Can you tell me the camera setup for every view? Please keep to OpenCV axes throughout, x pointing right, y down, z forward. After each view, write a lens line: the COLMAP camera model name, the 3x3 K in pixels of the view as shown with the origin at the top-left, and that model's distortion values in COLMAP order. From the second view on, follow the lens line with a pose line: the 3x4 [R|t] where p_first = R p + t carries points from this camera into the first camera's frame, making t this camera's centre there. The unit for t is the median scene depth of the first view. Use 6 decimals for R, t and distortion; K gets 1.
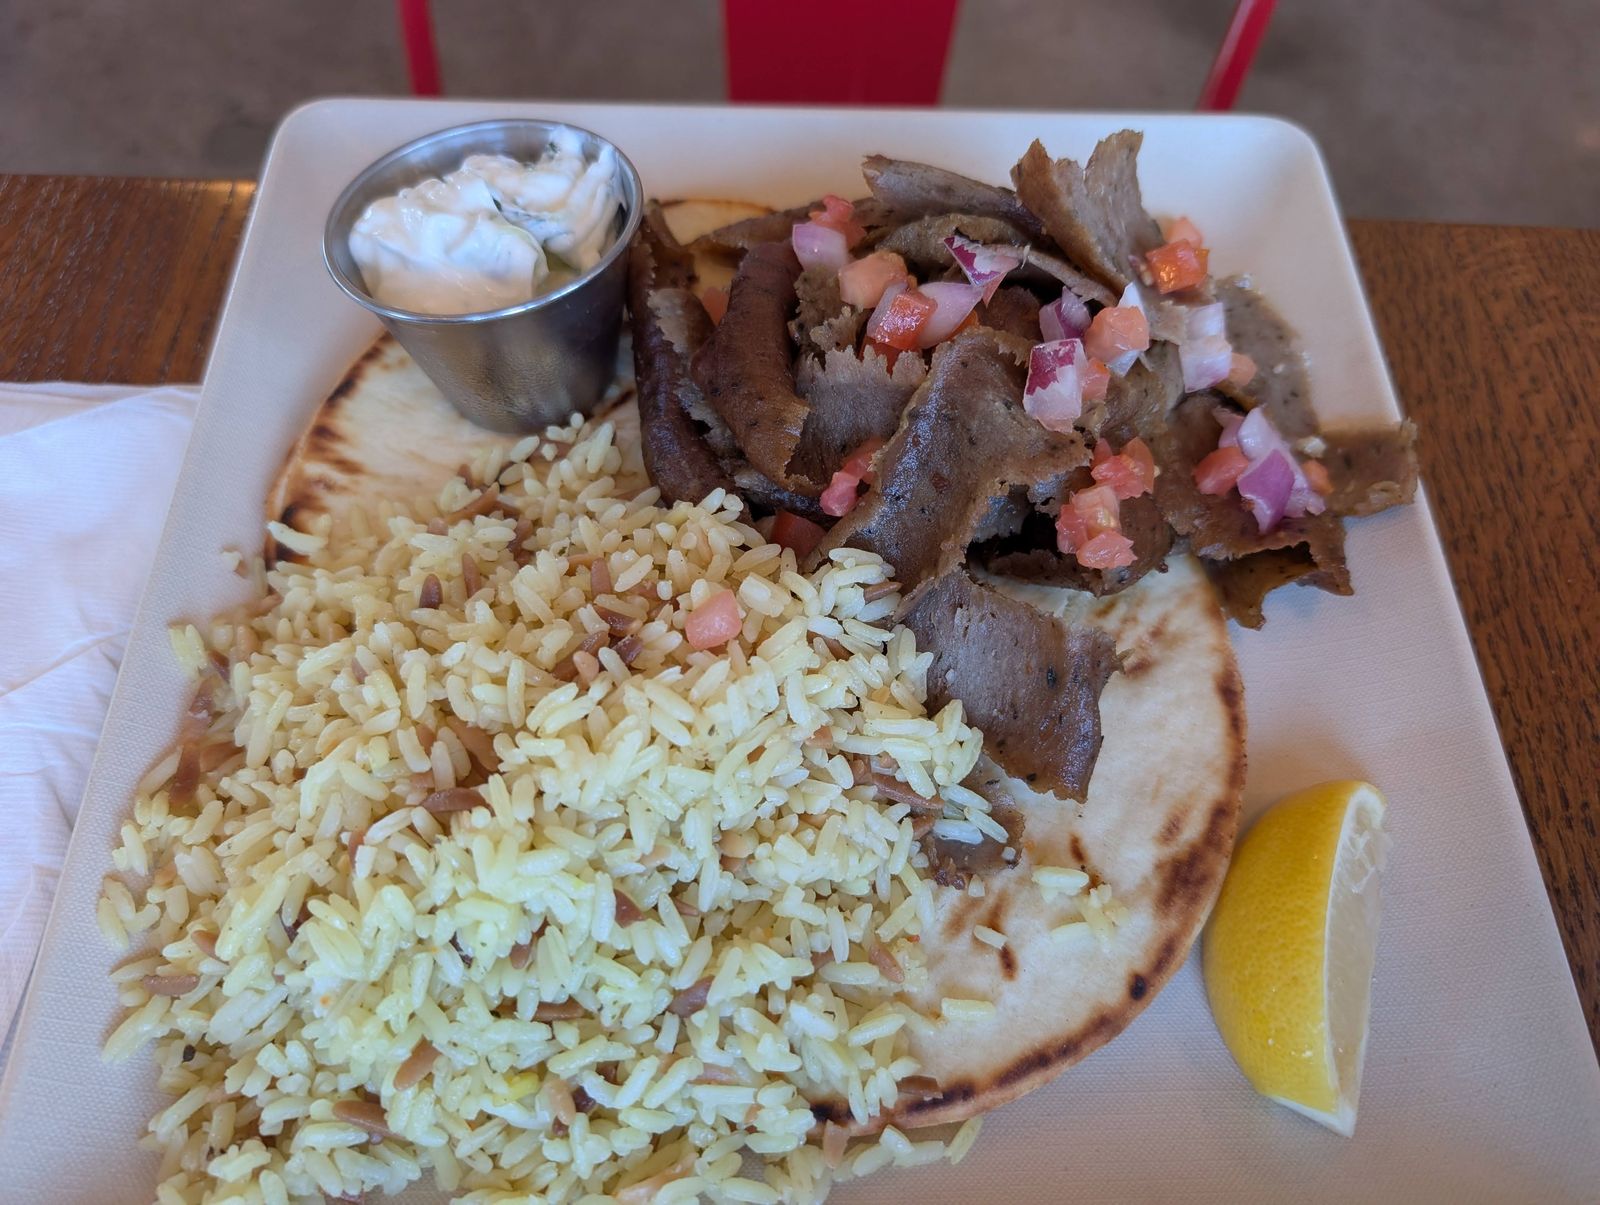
lens RADIAL K [[1078.1, 0, 800.0], [0, 1078.1, 602.5], [0, 0, 1]] dist [0.067361, -0.080811]
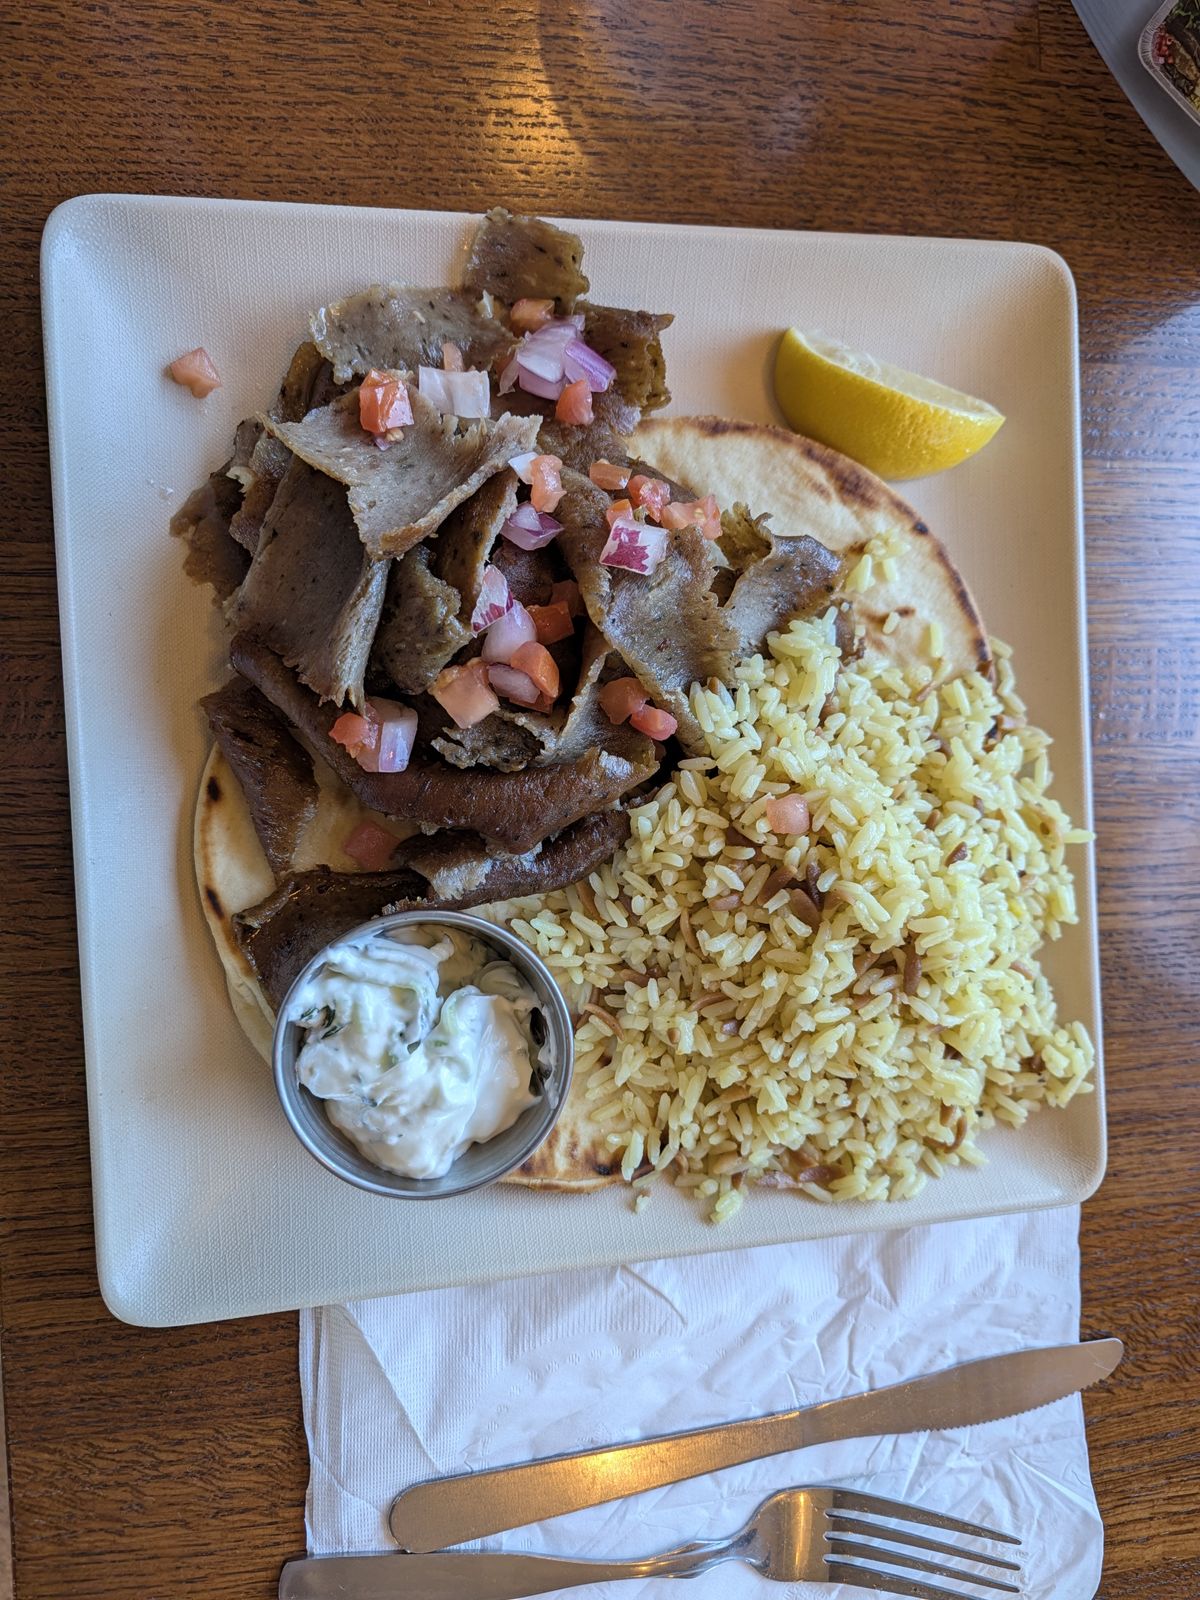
lens RADIAL K [[1078.1, 0, 600.0], [0, 1078.1, 800.0], [0, 0, 1]] dist [0.067361, -0.080811]
pose [[-0.031210, -0.998764, -0.038693, -0.000717], [0.804603, -0.048072, 0.591864, -0.939609], [-0.592992, -0.012661, 0.805108, 0.018281]]
